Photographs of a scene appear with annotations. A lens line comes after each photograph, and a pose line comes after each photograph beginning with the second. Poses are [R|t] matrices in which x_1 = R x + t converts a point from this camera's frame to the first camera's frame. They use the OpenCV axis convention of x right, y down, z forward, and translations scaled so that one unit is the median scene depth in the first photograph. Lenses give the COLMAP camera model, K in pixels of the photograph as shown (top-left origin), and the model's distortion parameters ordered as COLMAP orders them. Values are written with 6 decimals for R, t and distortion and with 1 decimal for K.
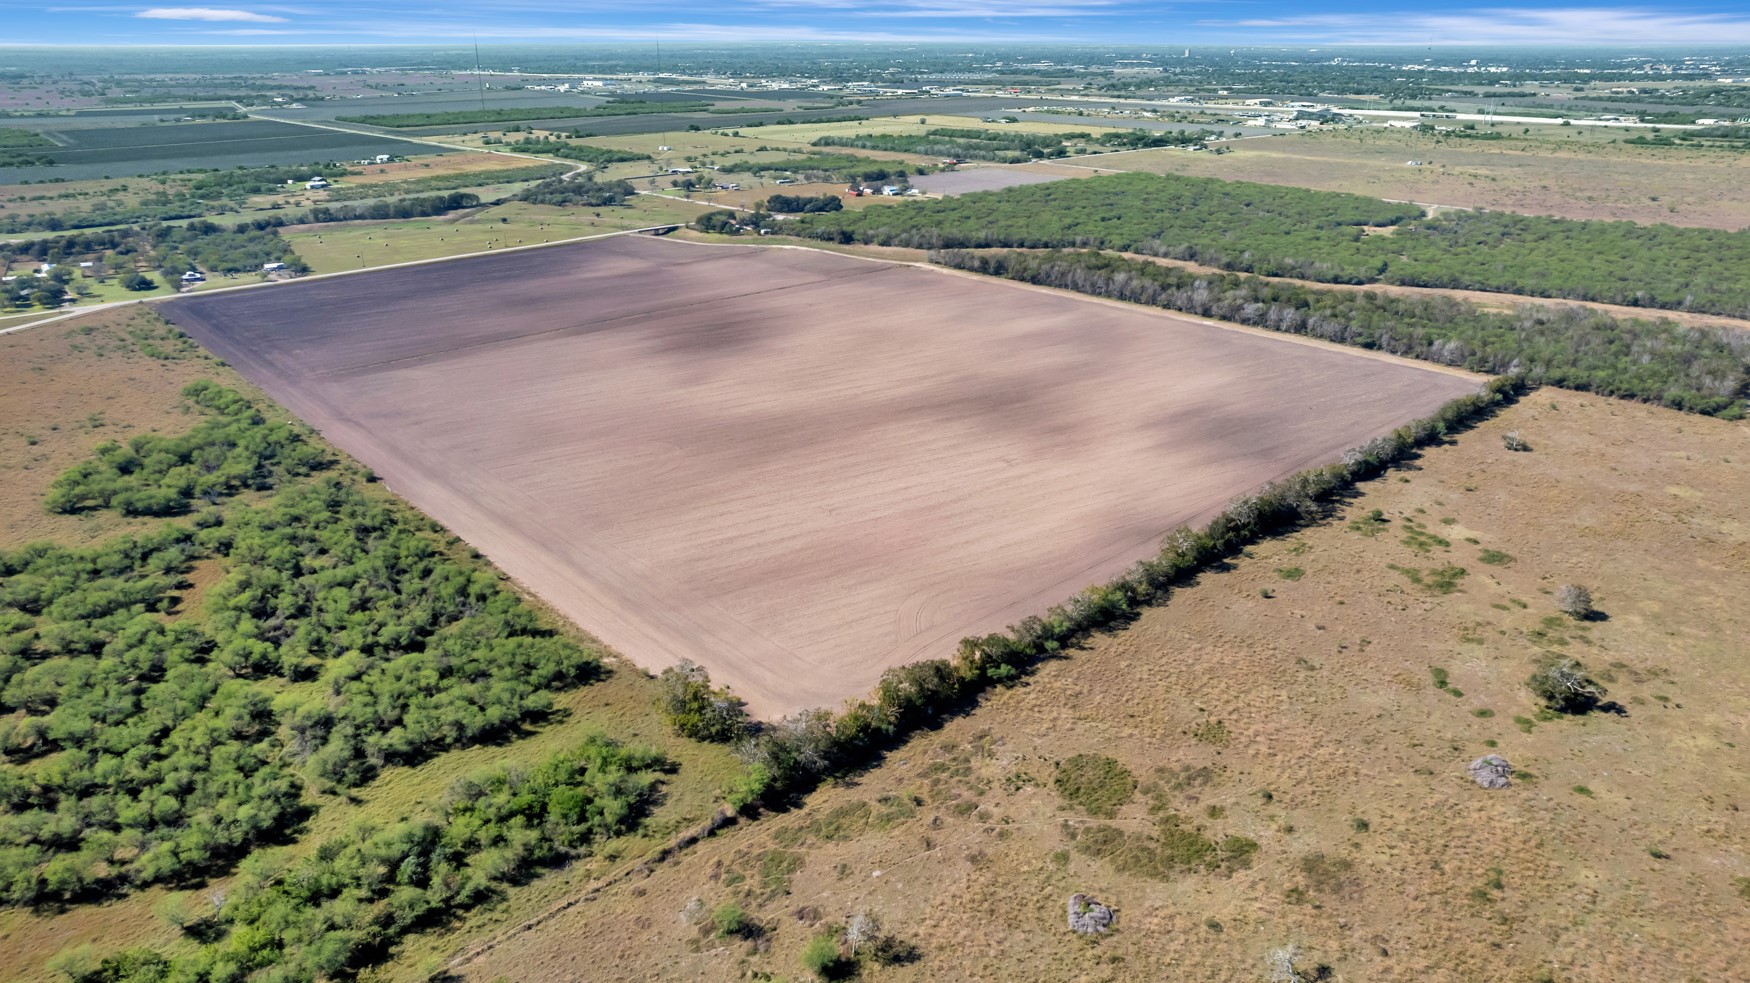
lens RADIAL K [[1122.6, 0, 875.0], [0, 1122.6, 491.5], [0, 0, 1]] dist [-0.049347, 0.031666]
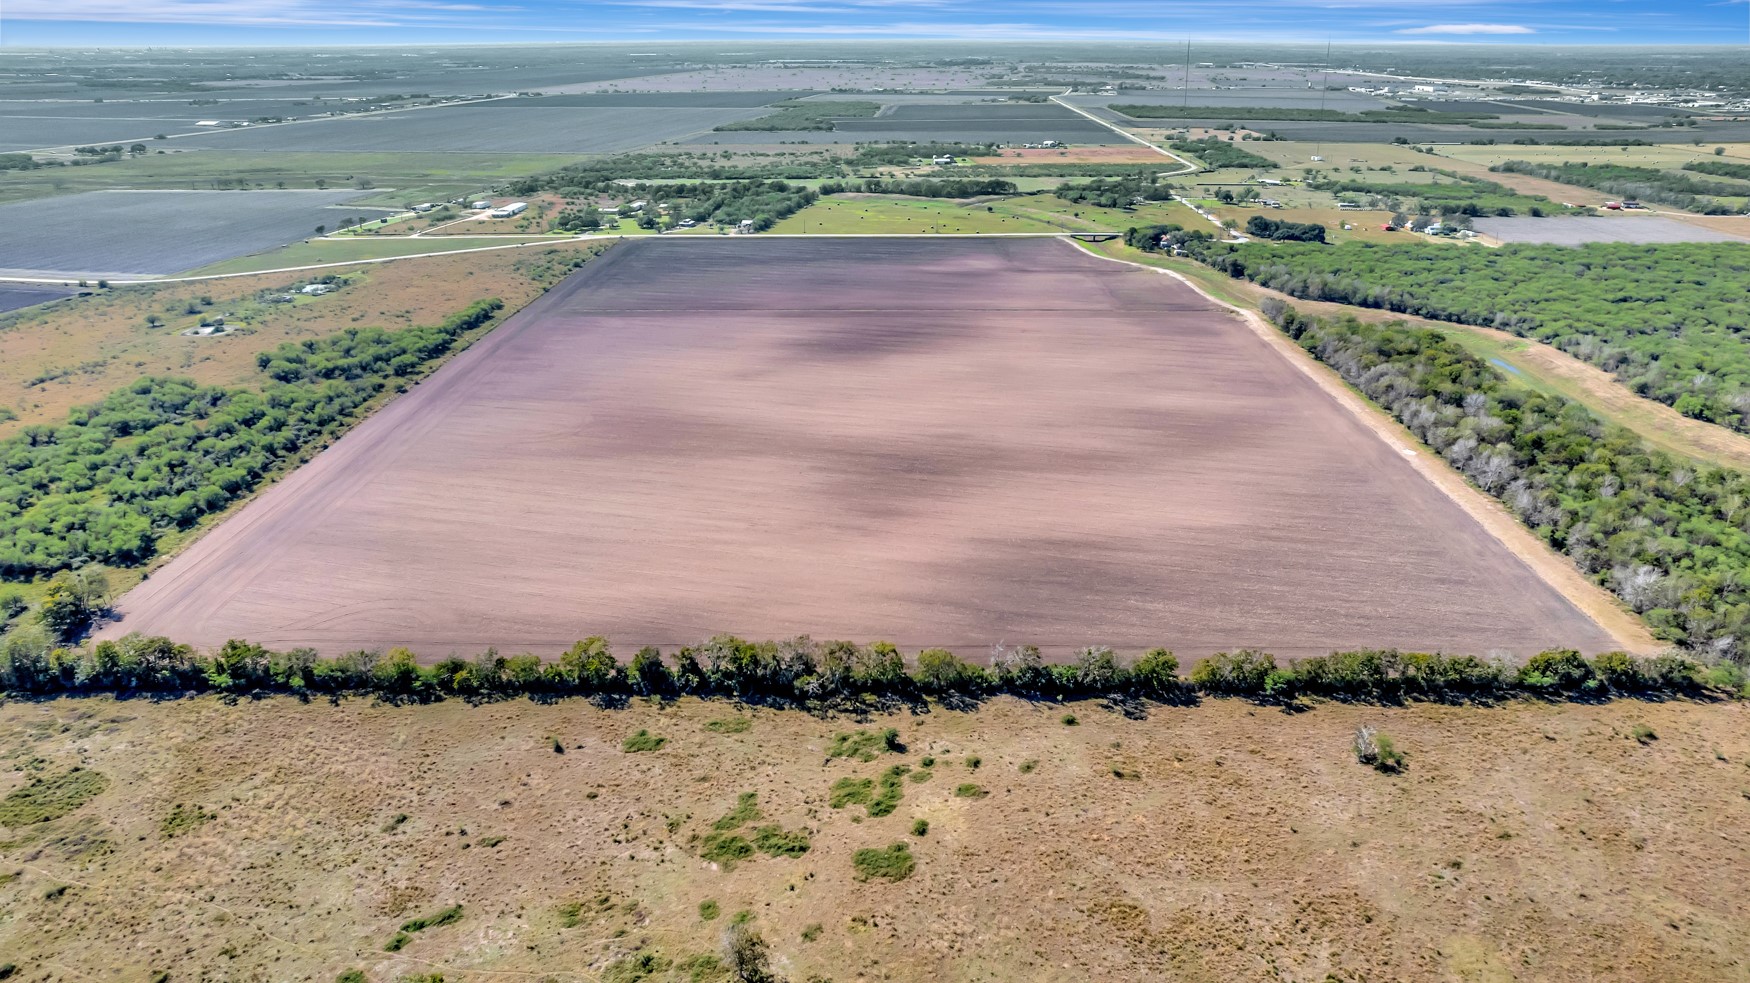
lens RADIAL K [[1082.3, 0, 900.3], [0, 1082.3, 489.6], [0, 0, 1]] dist [-0.076537, 0.068751]
pose [[0.732893, 0.266837, -0.625832, 0.656554], [-0.258017, 0.960171, 0.107233, -0.157304], [0.629520, 0.082885, 0.772551, 0.372116]]
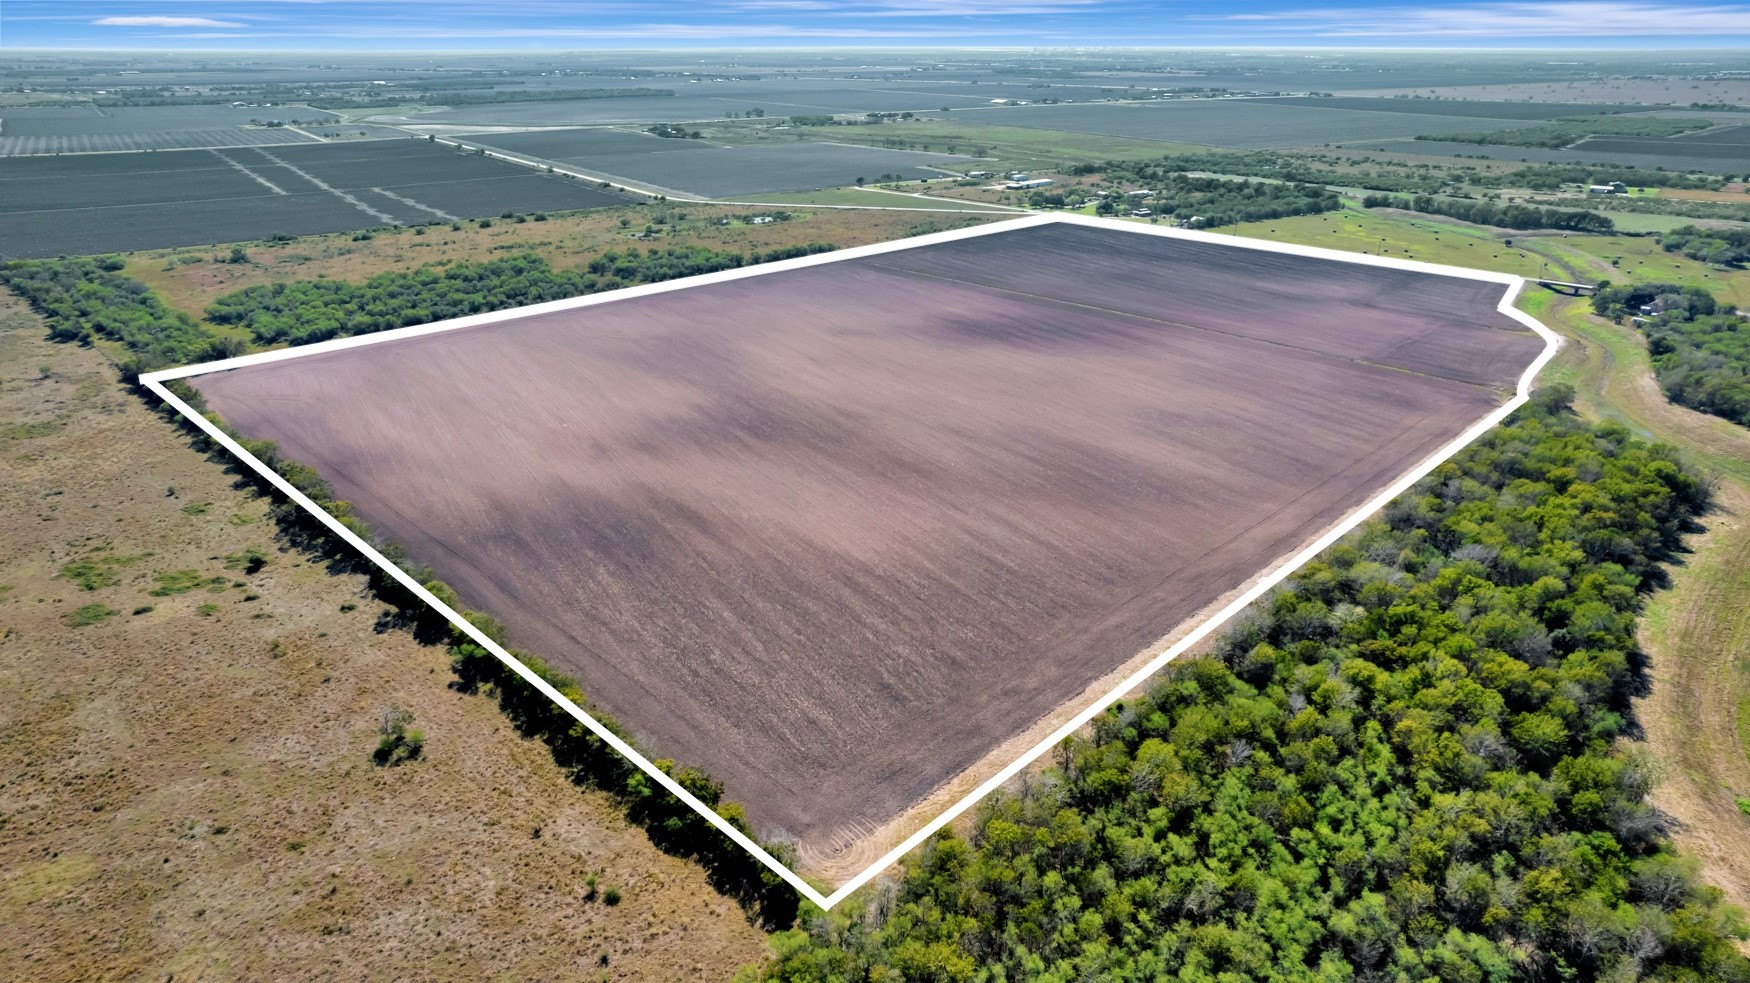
lens RADIAL K [[1082.3, 0, 900.3], [0, 1082.3, 489.6], [0, 0, 1]] dist [-0.076537, 0.068751]
pose [[0.053821, 0.388477, -0.919885, 0.939798], [-0.378895, 0.860272, 0.341133, -0.380173], [0.923873, 0.330179, 0.193493, 1.005926]]
